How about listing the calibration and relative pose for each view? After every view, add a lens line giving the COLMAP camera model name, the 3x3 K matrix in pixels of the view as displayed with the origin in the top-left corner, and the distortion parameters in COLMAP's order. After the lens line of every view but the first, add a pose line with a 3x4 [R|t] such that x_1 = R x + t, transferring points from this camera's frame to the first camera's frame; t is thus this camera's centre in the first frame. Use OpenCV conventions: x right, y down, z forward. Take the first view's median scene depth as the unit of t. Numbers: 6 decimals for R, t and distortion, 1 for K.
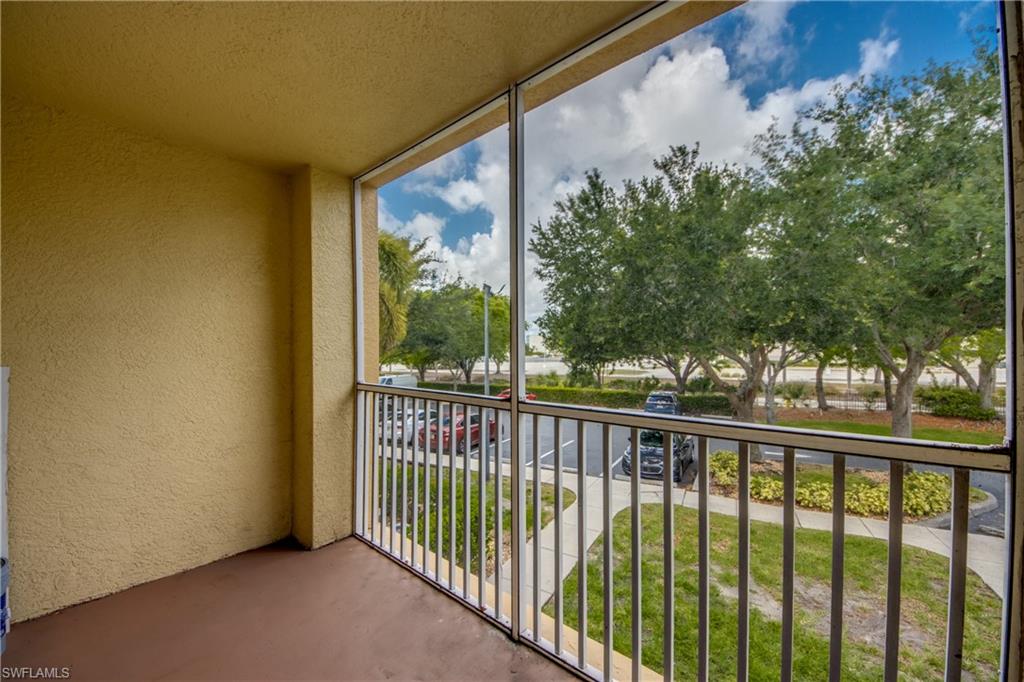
lens RADIAL K [[377.9, 0, 492.8], [0, 377.9, 352.0], [0, 0, 1]] dist [0.026723, -0.017484]
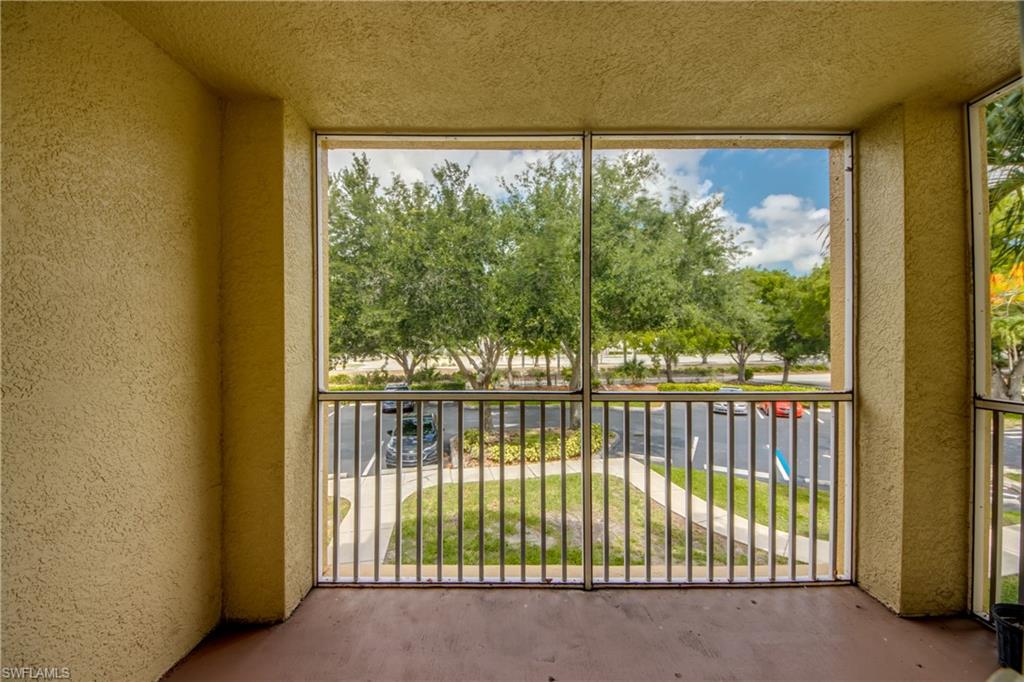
lens RADIAL K [[390.4, 0, 491.5], [0, 390.4, 342.6], [0, 0, 1]] dist [0.028263, -0.019986]
pose [[0.772949, 0.000438, 0.634468, -0.194760], [0.002794, 0.999988, -0.004094, -0.005259], [-0.634462, 0.004937, 0.772938, 0.045053]]
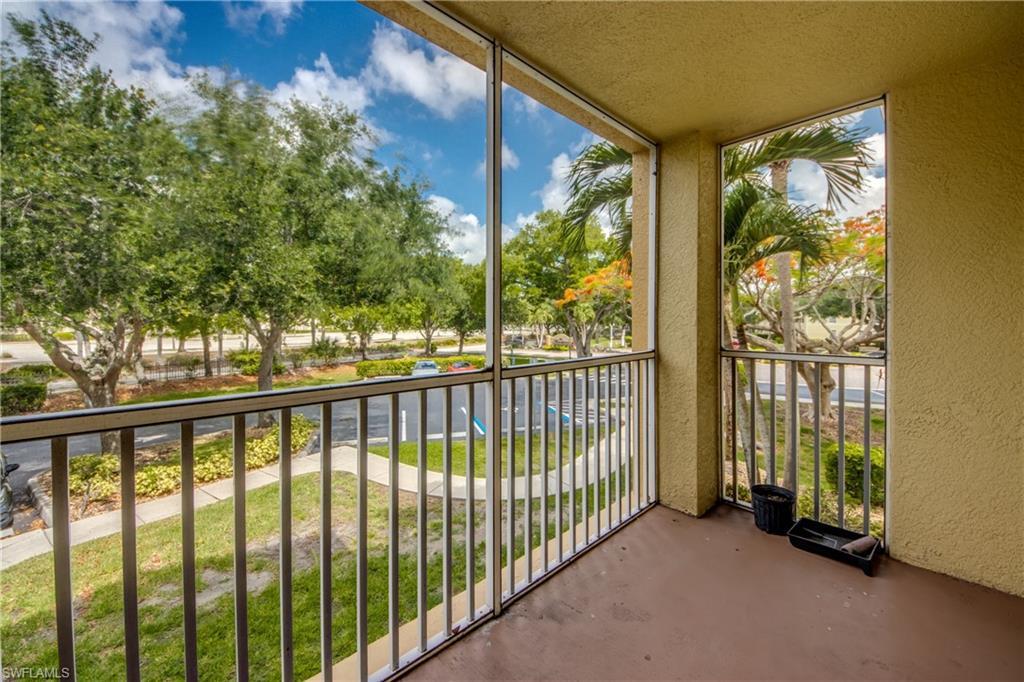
lens RADIAL K [[408.2, 0, 511.4], [0, 408.2, 322.3], [0, 0, 1]] dist [0.034410, -0.023041]
pose [[0.087703, -0.003592, 0.996140, -0.196736], [0.003259, 0.999989, 0.003319, 0.001058], [-0.996141, 0.002956, 0.087713, 0.174400]]
